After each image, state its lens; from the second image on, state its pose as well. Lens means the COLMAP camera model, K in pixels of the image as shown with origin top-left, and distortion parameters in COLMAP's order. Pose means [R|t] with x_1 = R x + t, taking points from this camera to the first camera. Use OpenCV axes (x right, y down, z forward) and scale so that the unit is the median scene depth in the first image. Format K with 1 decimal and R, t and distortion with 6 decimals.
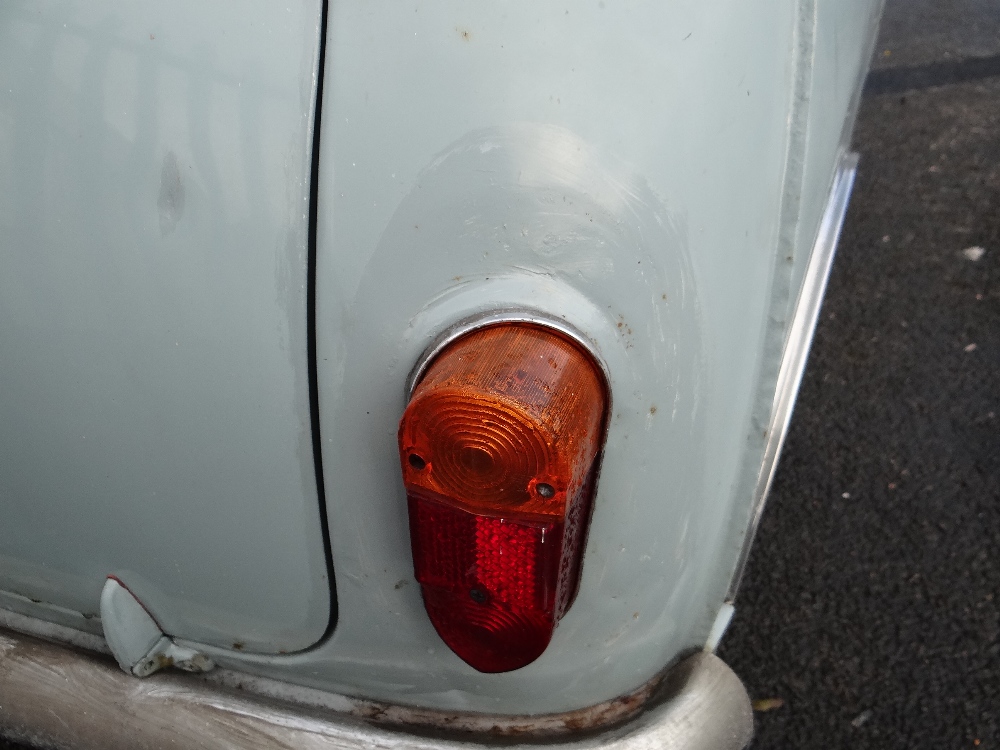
lens RADIAL K [[818.8, 0, 500.0], [0, 818.8, 375.0], [0, 0, 1]] dist [-0.005962, -0.014485]
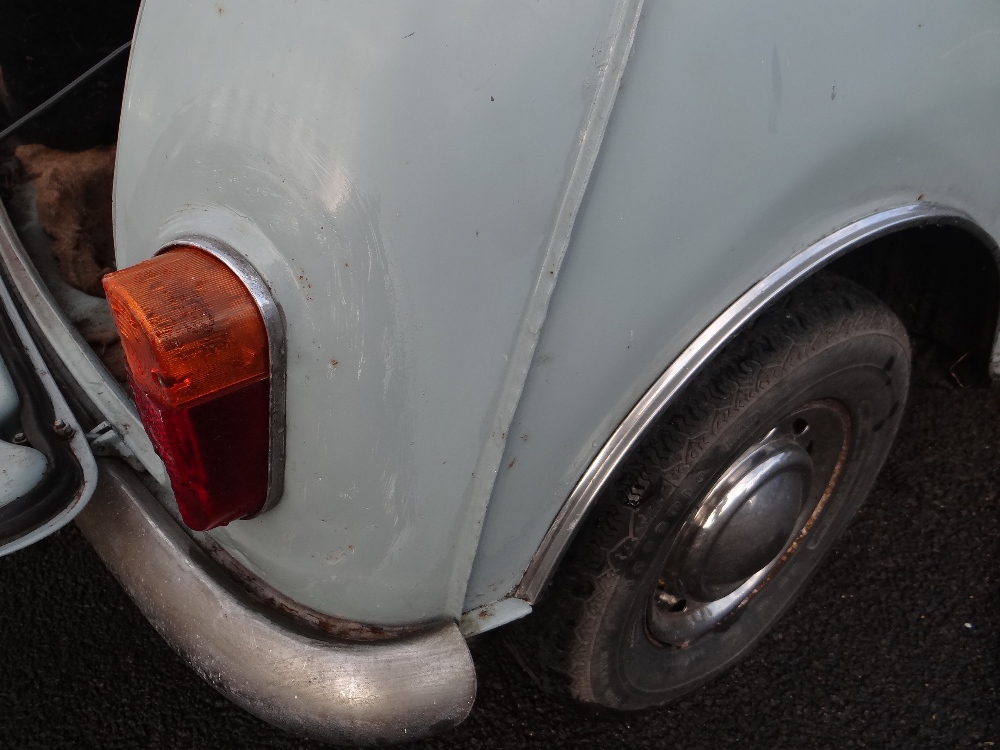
lens RADIAL K [[818.8, 0, 500.0], [0, 818.8, 375.0], [0, 0, 1]] dist [-0.005962, -0.014485]
pose [[0.844343, 0.306163, -0.439714, 0.694820], [-0.290437, 0.951163, 0.104572, -0.098743], [0.450256, 0.039415, 0.892029, 0.074807]]
